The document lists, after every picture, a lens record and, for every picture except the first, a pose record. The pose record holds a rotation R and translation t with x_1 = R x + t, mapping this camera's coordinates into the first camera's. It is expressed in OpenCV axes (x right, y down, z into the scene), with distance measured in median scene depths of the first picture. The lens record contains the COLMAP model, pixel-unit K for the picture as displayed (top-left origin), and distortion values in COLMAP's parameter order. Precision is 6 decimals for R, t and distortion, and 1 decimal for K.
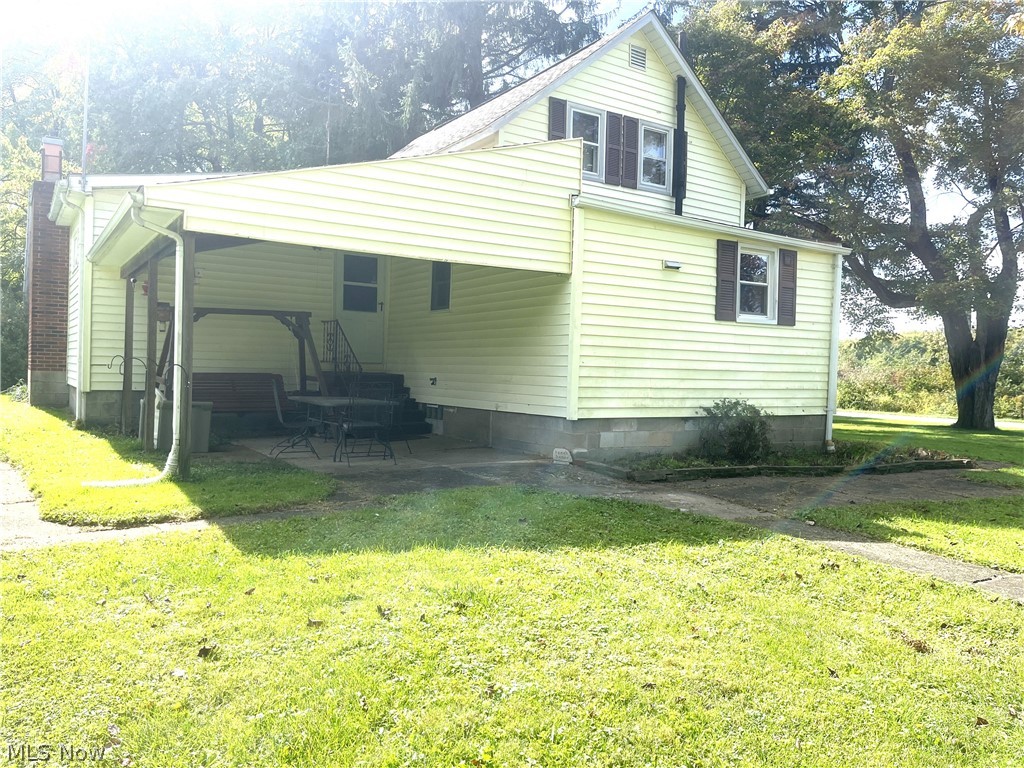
lens RADIAL K [[785.1, 0, 512.0], [0, 785.1, 384.0], [0, 0, 1]] dist [0.006680, 0.000066]
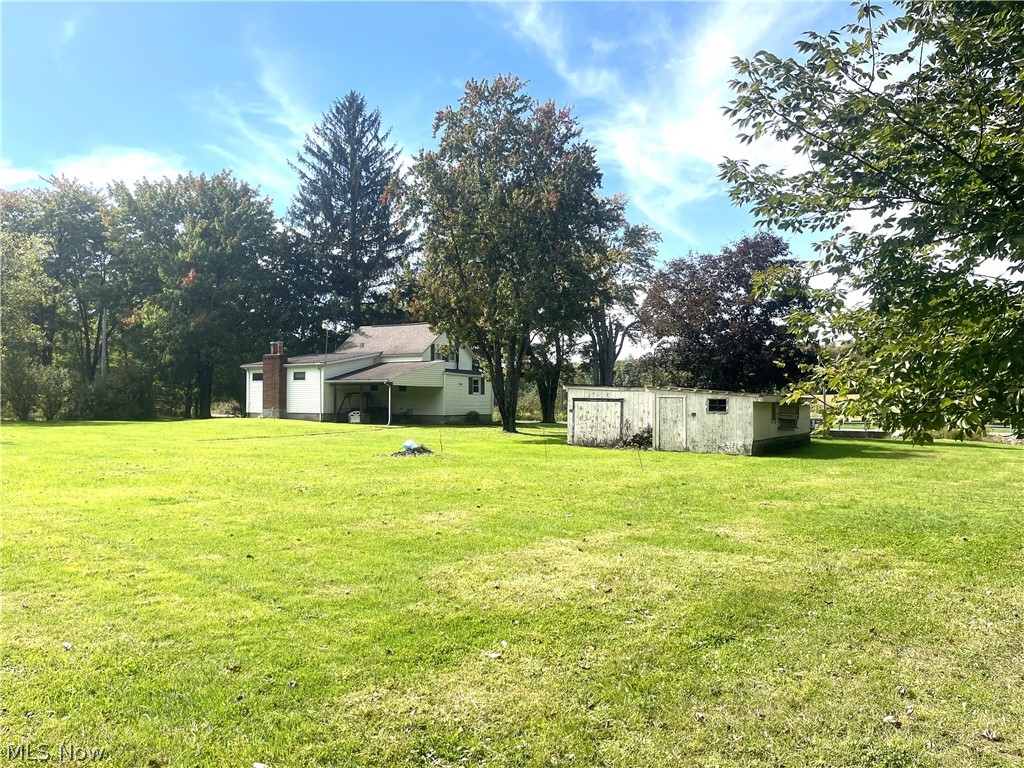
lens RADIAL K [[778.4, 0, 527.9], [0, 778.4, 383.1], [0, 0, 1]] dist [0.022941, -0.001831]
pose [[0.919276, 0.005700, 0.393572, -1.199223], [0.002817, 0.999774, -0.021059, -0.046780], [-0.393603, 0.020467, 0.919053, -3.287092]]
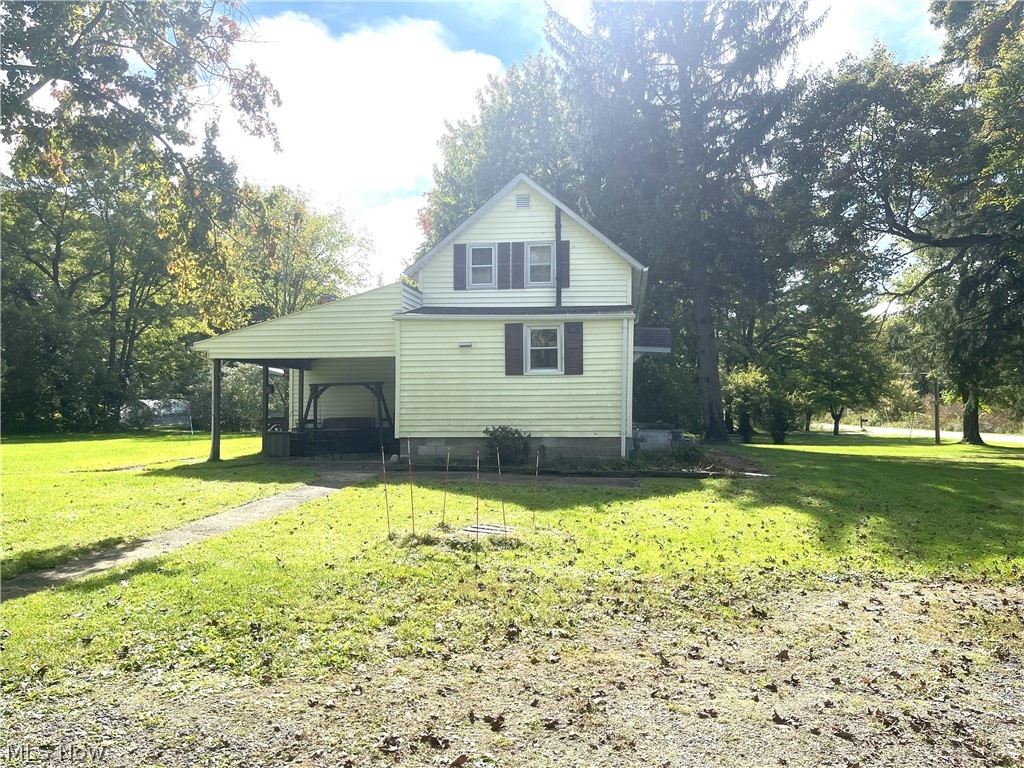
lens RADIAL K [[841.3, 0, 512.0], [0, 841.3, 384.0], [0, 0, 1]] dist [0.007182, 0.000155]
pose [[0.762746, -0.051721, -0.644626, 1.269460], [0.011357, 0.997714, -0.066612, 0.044578], [0.646598, 0.043487, 0.761590, -0.248461]]
